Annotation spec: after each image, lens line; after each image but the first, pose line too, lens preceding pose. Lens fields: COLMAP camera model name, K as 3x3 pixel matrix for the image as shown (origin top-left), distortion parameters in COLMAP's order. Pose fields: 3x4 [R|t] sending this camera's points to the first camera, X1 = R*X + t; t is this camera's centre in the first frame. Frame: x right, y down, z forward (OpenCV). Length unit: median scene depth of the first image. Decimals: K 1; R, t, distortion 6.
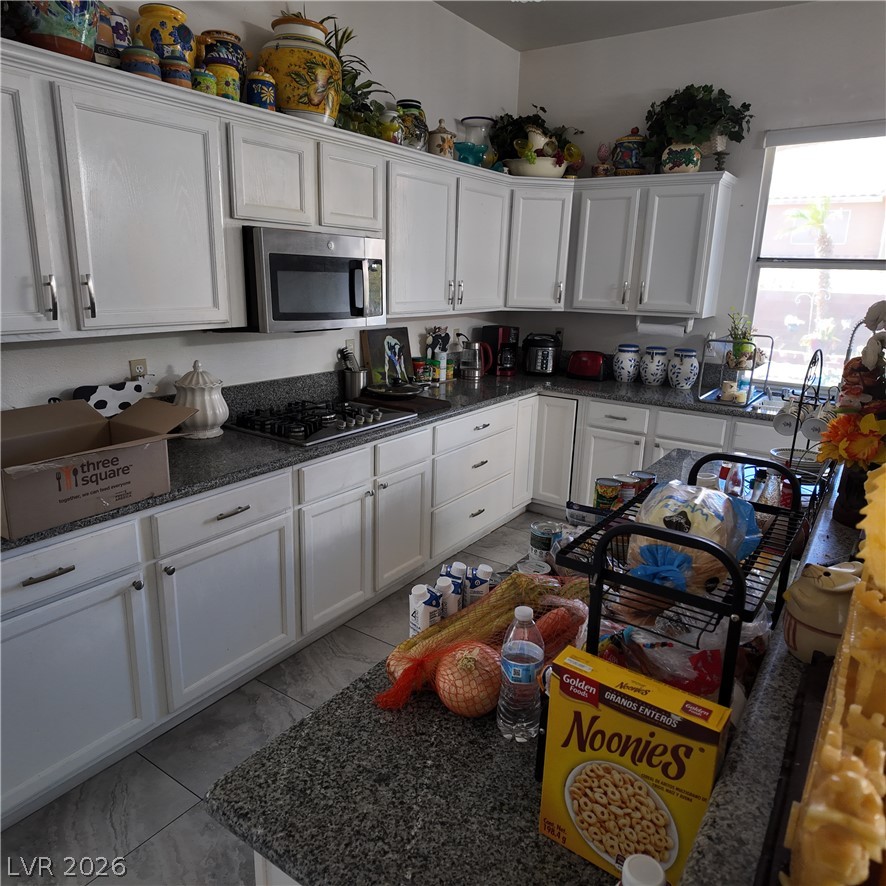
lens RADIAL K [[656.6, 0, 446.2], [0, 656.6, 441.3], [0, 0, 1]] dist [0.036148, -0.031186]
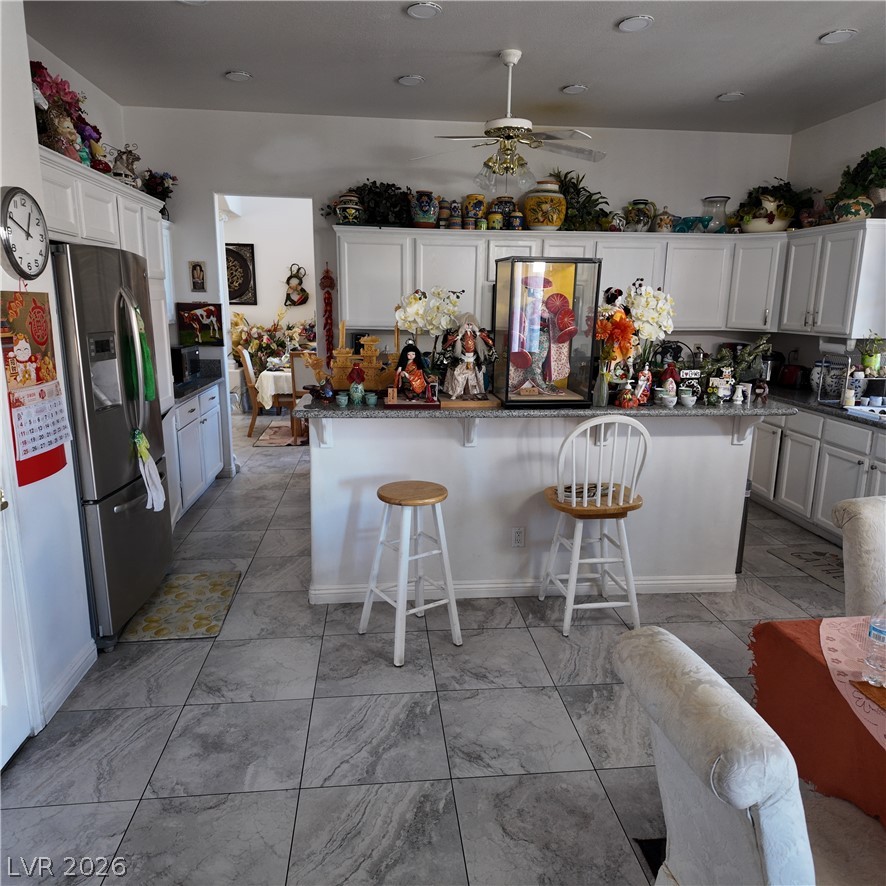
lens RADIAL K [[656.6, 0, 443.4], [0, 656.6, 443.1], [0, 0, 1]] dist [0.036148, -0.031186]
pose [[0.643317, 0.146098, -0.751531, 0.817773], [-0.187934, 0.981724, 0.029975, 0.101743], [0.742175, 0.121955, 0.659017, -0.314914]]
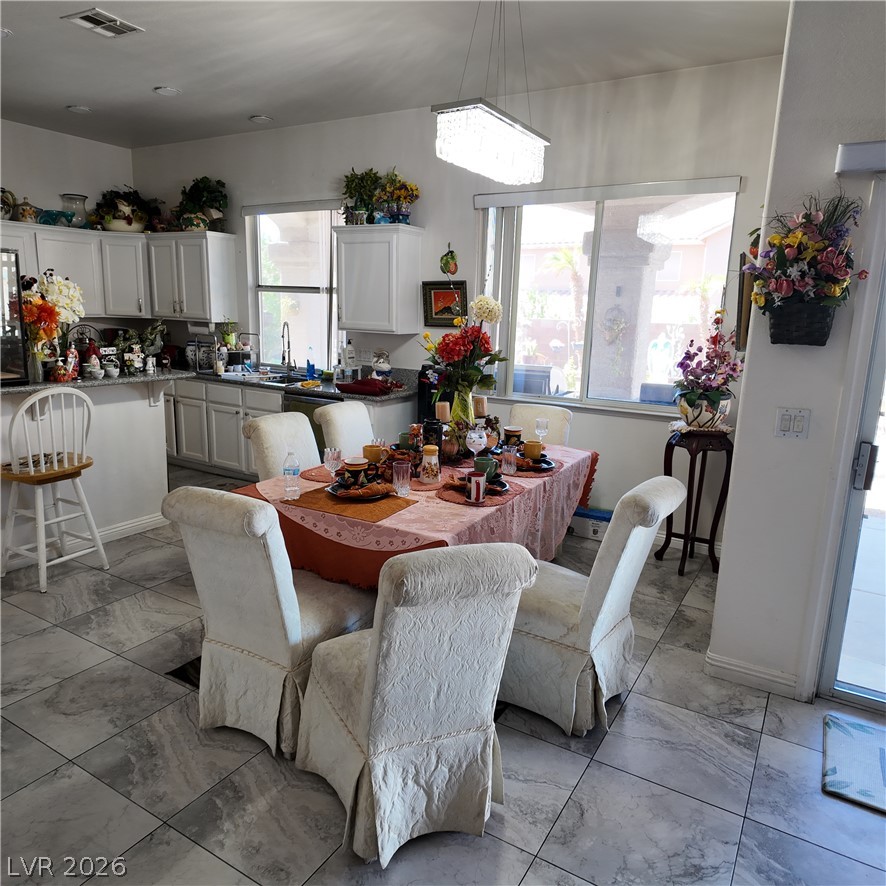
lens RADIAL K [[656.6, 0, 439.9], [0, 656.6, 439.2], [0, 0, 1]] dist [0.036148, -0.031186]
pose [[0.999304, -0.004558, 0.037021, 0.842922], [0.006419, 0.998713, -0.050314, 0.169266], [-0.036744, 0.050516, 0.998047, -0.555704]]
